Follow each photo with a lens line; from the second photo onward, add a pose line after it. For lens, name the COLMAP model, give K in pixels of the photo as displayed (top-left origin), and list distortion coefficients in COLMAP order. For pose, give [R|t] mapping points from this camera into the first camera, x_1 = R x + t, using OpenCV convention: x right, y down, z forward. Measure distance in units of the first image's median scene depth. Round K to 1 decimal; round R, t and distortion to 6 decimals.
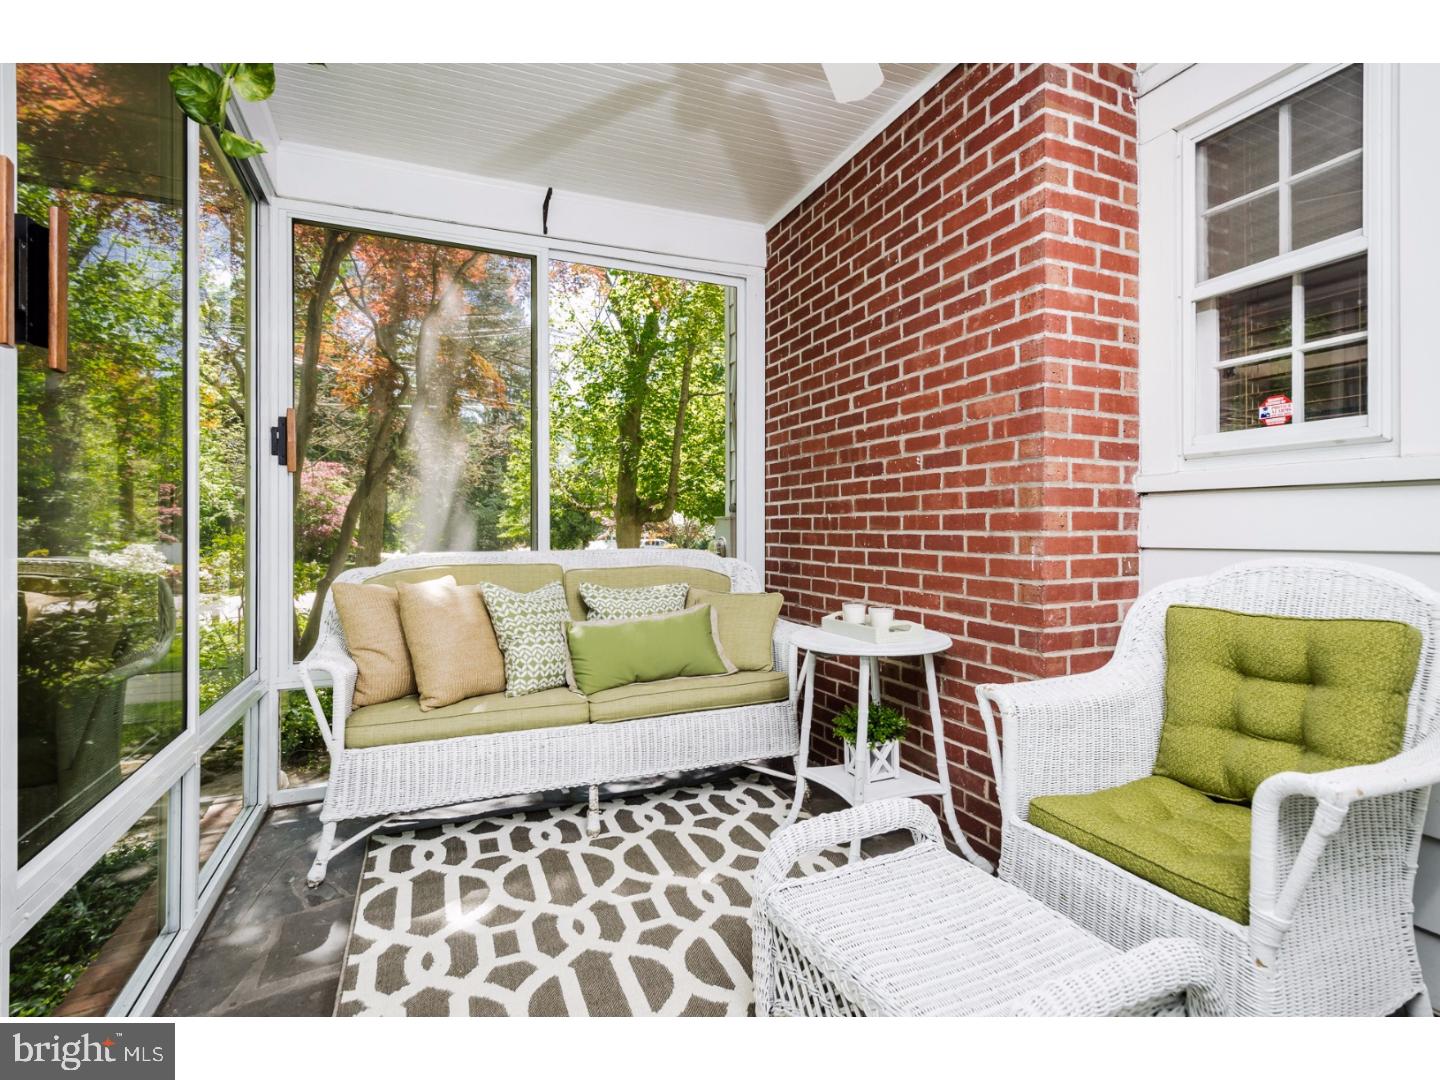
lens RADIAL K [[681.0, 0, 725.4], [0, 681.0, 535.3], [0, 0, 1]] dist [0.004370, -0.000230]
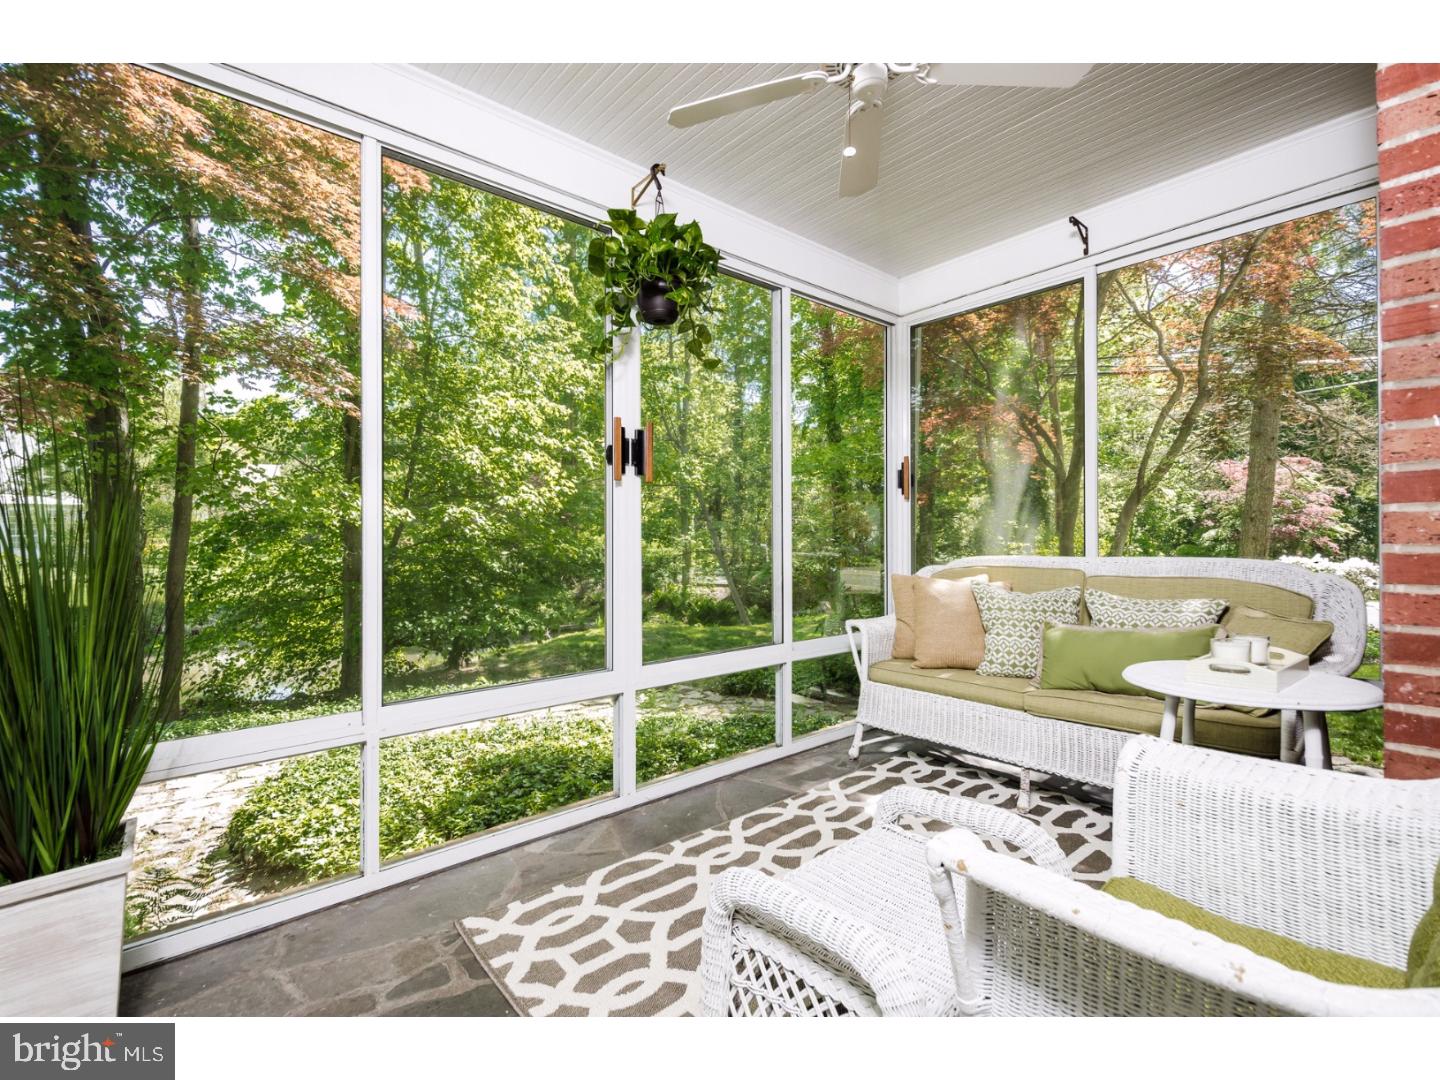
lens RADIAL K [[681.0, 0, 765.4], [0, 681.0, 540.6], [0, 0, 1]] dist [0.004370, -0.000230]
pose [[0.316515, 0.006384, -0.948566, 0.735136], [0.001315, 0.999973, 0.007169, -0.013290], [0.948587, -0.003517, 0.316498, 0.251265]]
